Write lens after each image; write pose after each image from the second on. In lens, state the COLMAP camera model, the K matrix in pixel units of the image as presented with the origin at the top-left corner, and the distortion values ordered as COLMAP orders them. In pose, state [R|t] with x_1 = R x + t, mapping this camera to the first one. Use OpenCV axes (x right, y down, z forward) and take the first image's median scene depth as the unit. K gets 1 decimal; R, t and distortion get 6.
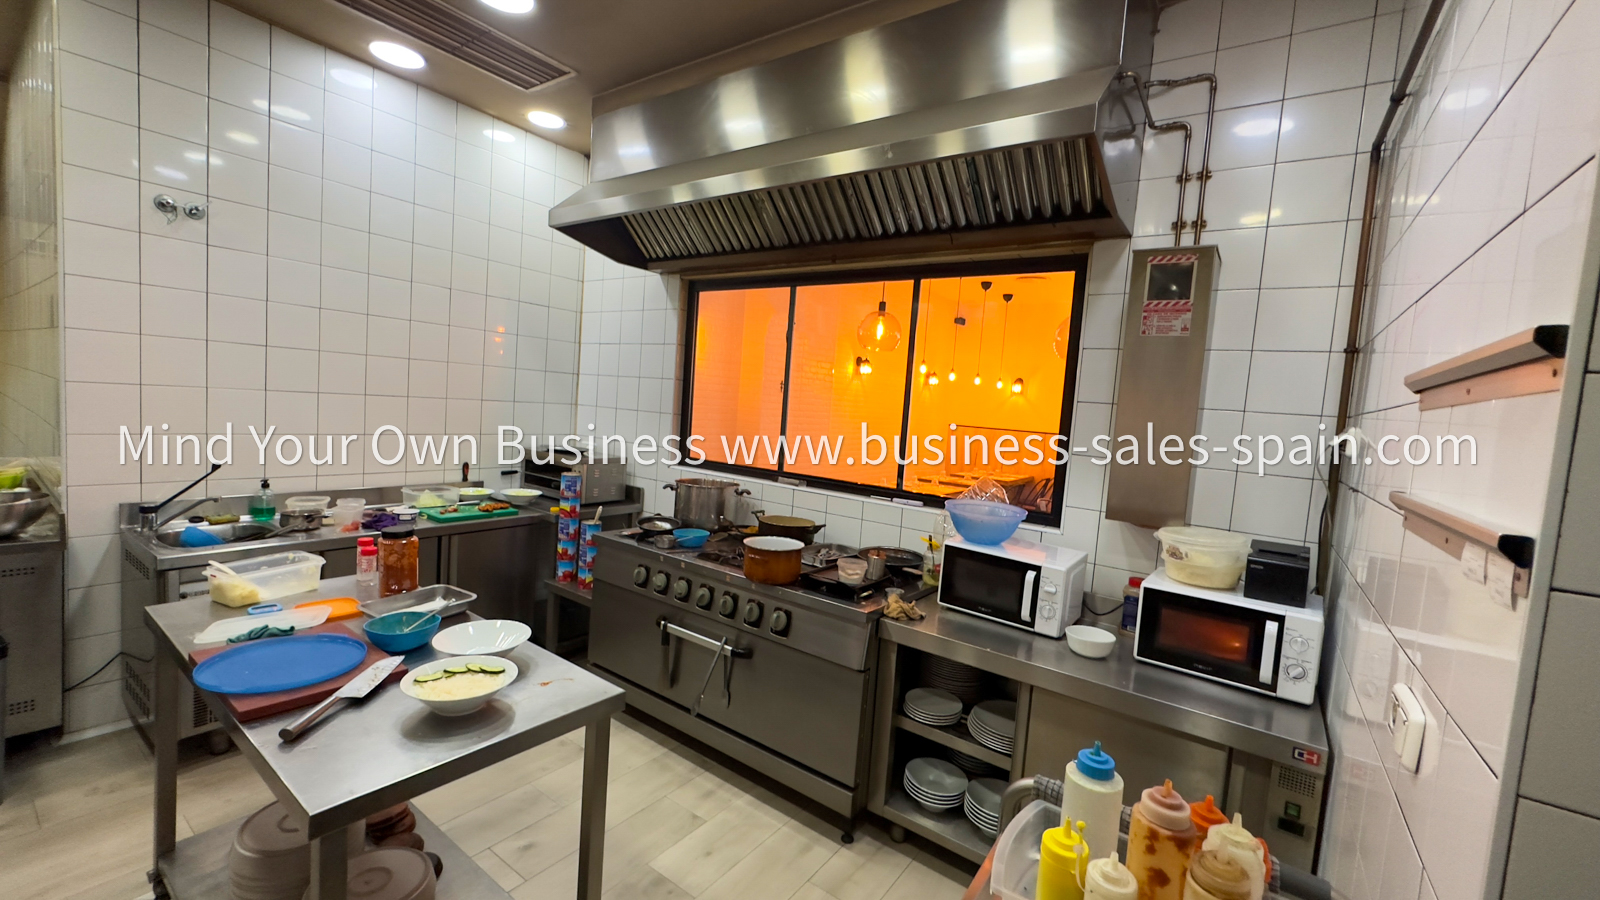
lens RADIAL K [[636.9, 0, 797.7], [0, 636.9, 447.5], [0, 0, 1]] dist [-0.000004, 0.000011]
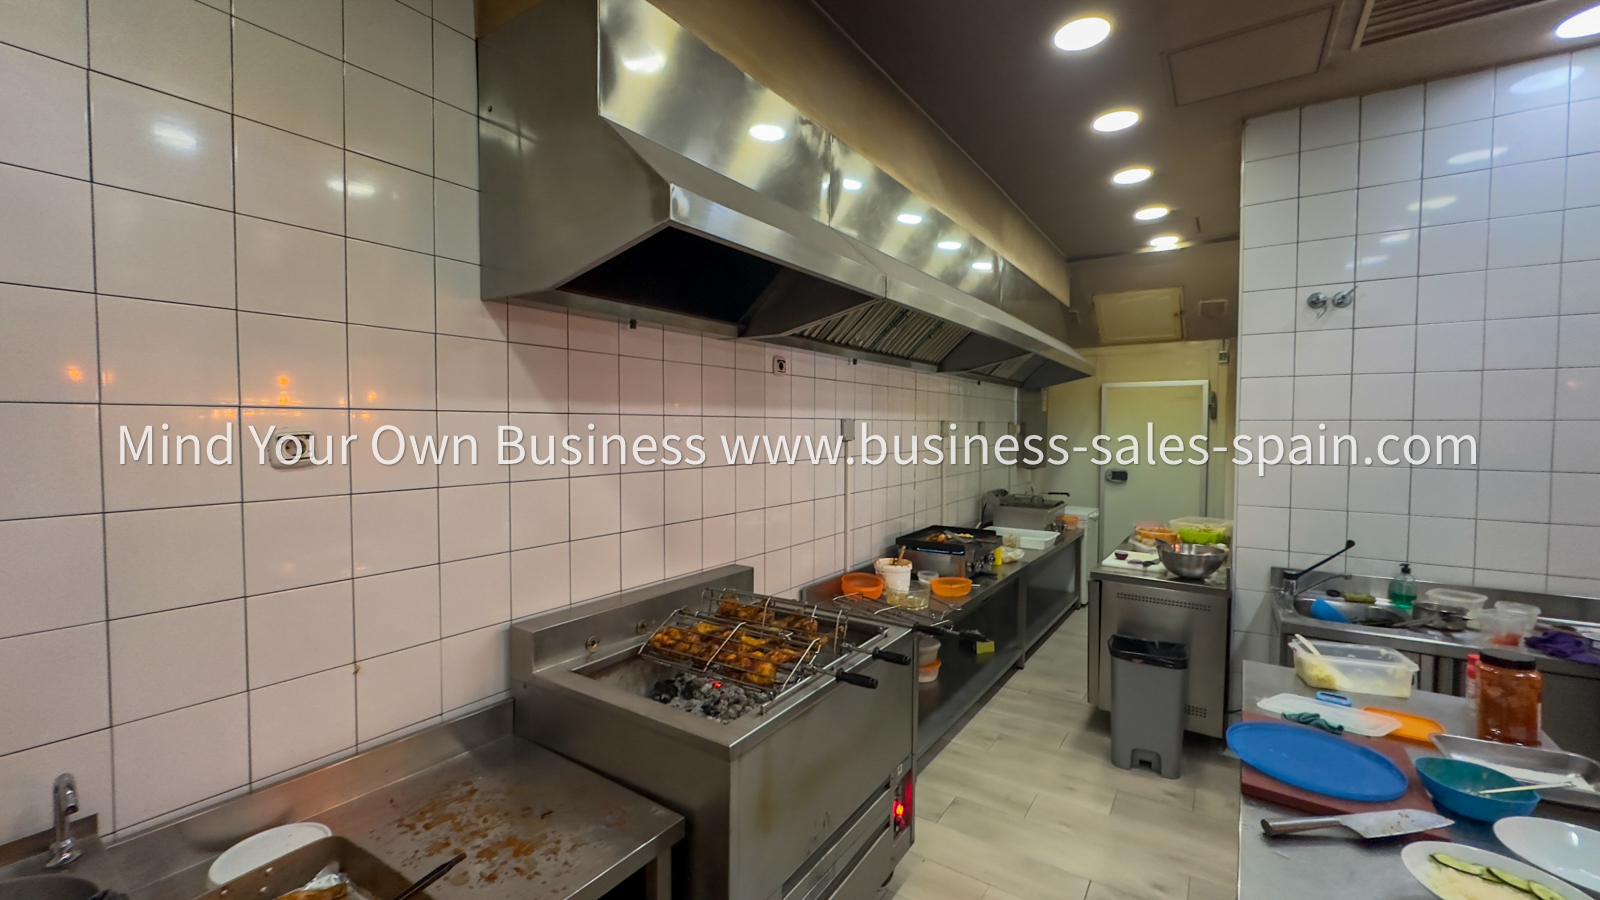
lens RADIAL K [[636.9, 0, 797.7], [0, 636.9, 447.5], [0, 0, 1]] dist [-0.000004, 0.000011]
pose [[0.032600, -0.039483, -0.998688, 0.086201], [-0.073773, 0.996399, -0.041800, -0.018394], [0.996742, 0.075039, 0.029570, 0.103048]]
